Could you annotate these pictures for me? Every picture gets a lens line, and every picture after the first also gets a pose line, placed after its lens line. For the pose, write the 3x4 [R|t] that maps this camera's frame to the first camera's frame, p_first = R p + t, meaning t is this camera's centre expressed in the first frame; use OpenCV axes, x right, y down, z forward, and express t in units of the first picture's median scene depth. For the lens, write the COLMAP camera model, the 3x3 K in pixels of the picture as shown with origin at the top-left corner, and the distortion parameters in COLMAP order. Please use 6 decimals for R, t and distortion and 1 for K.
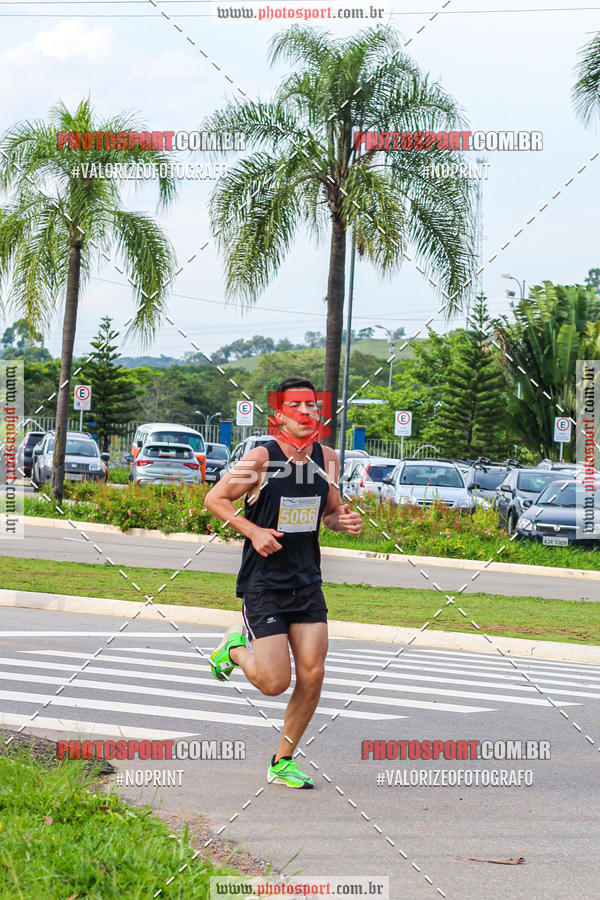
lens RADIAL K [[3288.8, 0, 299.8], [0, 3288.8, 630.2], [0, 0, 1]] dist [0.007267, -3.393395]
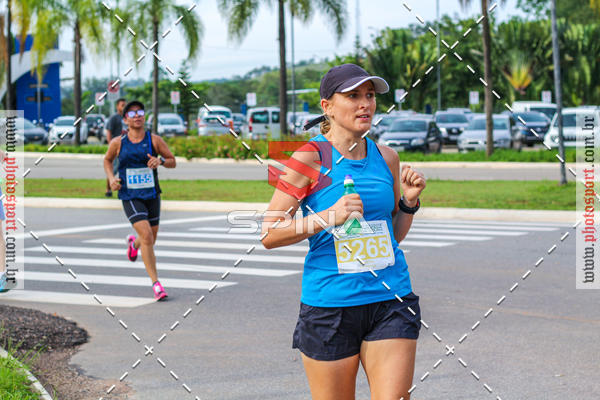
lens RADIAL K [[1416.0, 0, 301.5], [0, 1416.0, 199.5], [0, 0, 1]] dist [-0.052005, -0.394195]
pose [[0.997105, -0.076003, 0.002409, 0.011266], [0.075990, 0.997095, 0.005238, -0.004190], [-0.002801, -0.005040, 0.999983, 0.100674]]
